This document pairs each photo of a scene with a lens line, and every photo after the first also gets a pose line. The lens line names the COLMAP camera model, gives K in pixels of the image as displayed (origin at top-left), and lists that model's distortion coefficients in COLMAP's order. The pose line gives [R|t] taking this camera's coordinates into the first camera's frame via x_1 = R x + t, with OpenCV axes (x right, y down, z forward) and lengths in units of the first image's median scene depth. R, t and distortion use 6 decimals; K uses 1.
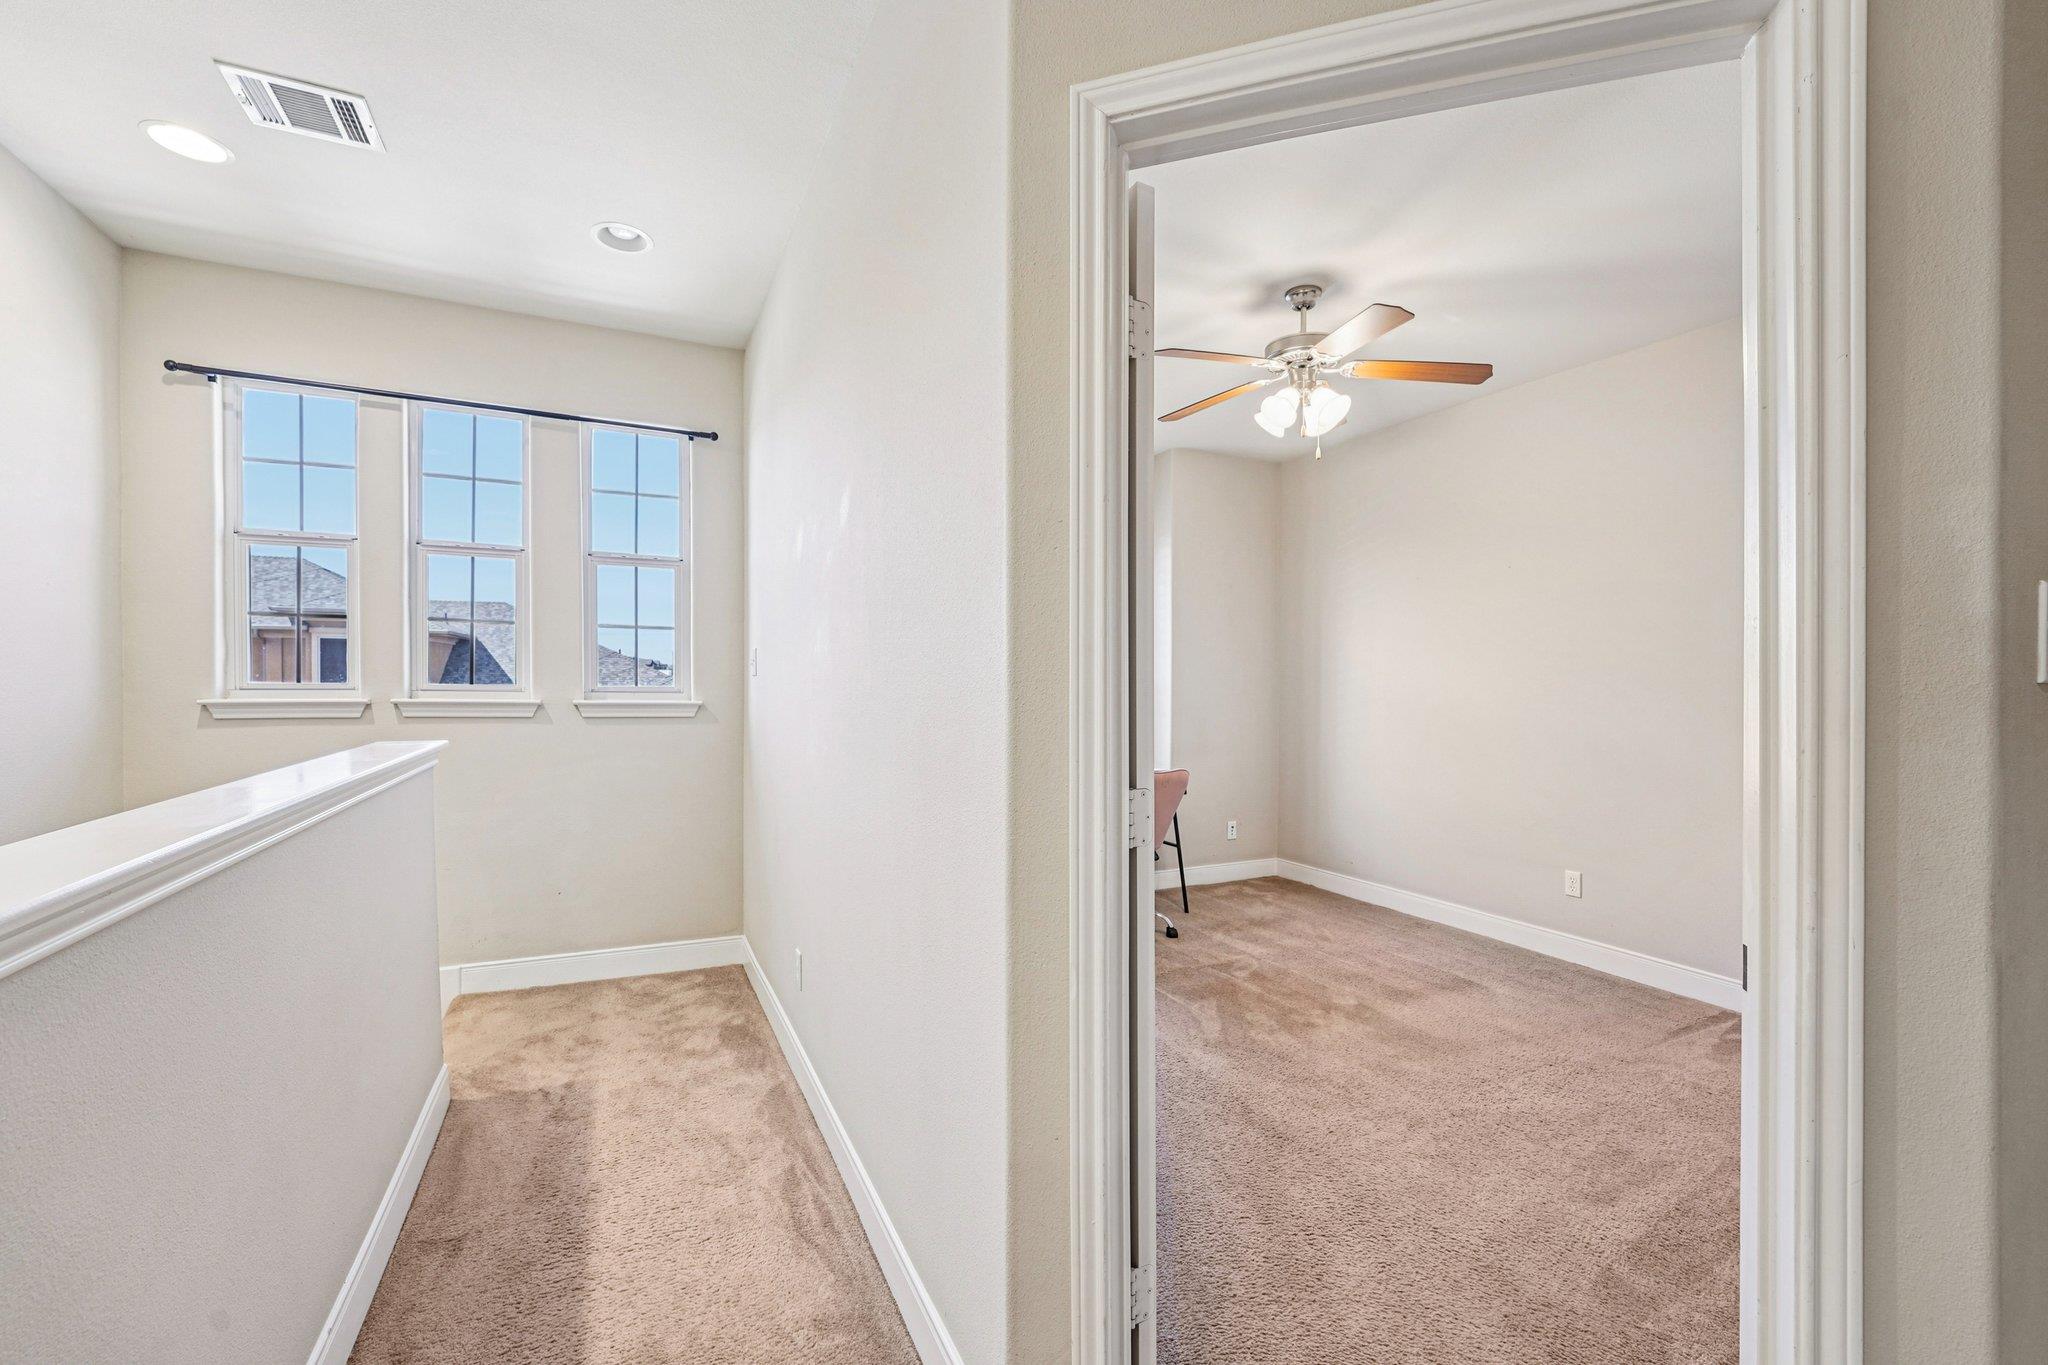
lens RADIAL K [[839.9, 0, 1022.8], [0, 839.9, 687.8], [0, 0, 1]] dist [-0.022692, 0.000023]
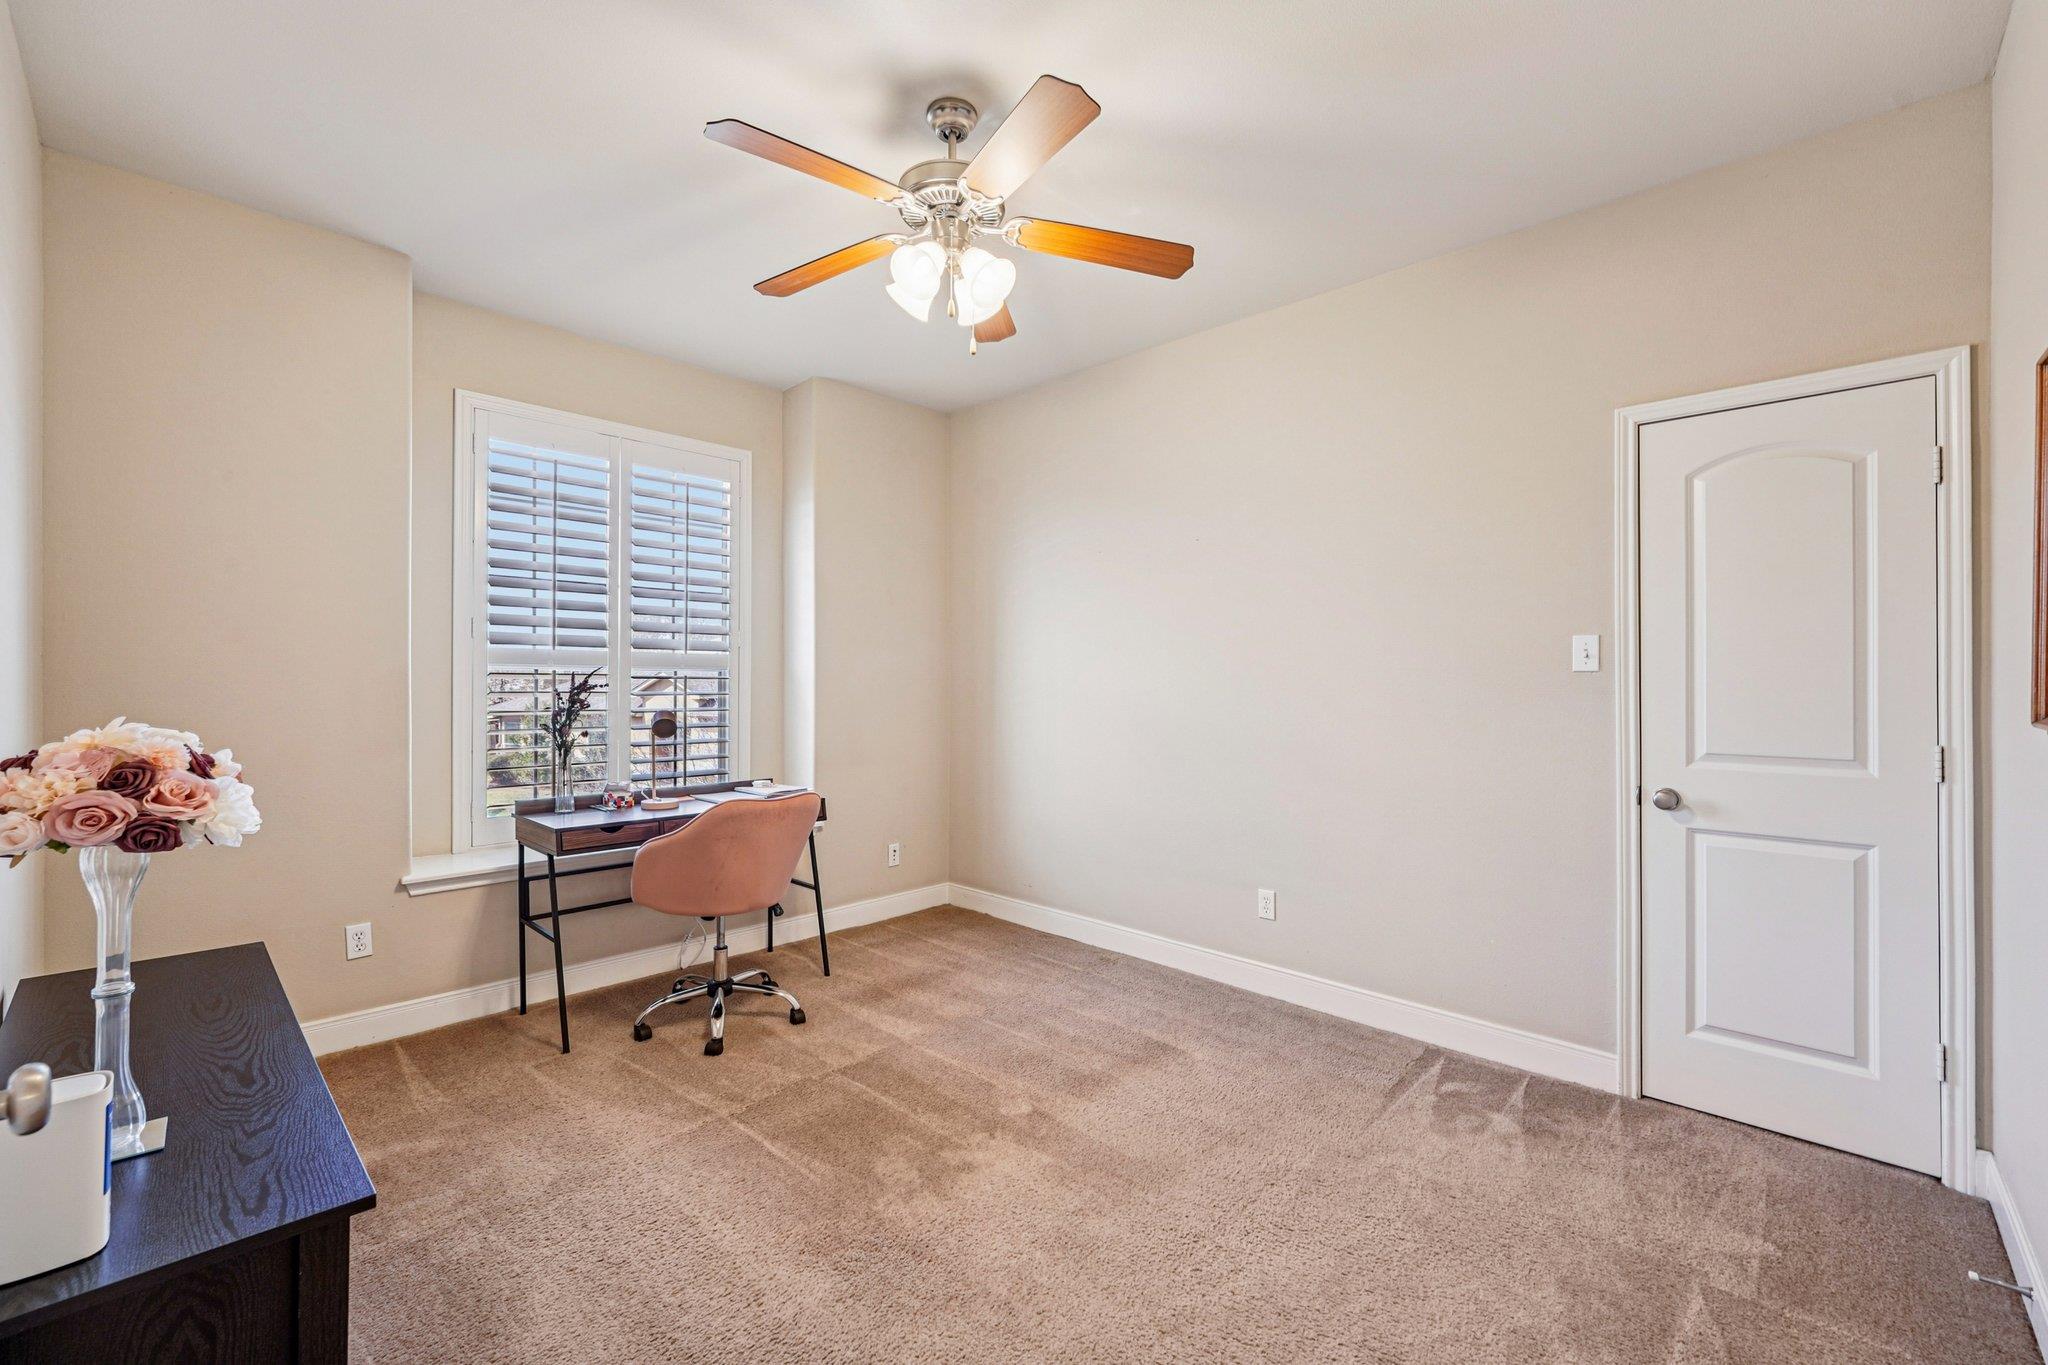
lens RADIAL K [[839.9, 0, 1022.8], [0, 839.9, 687.8], [0, 0, 1]] dist [-0.022692, 0.000023]
pose [[0.937705, -0.008527, 0.347328, 0.137205], [0.006022, 0.999947, 0.008292, 0.000281], [-0.347380, -0.005684, 0.937707, 0.305206]]
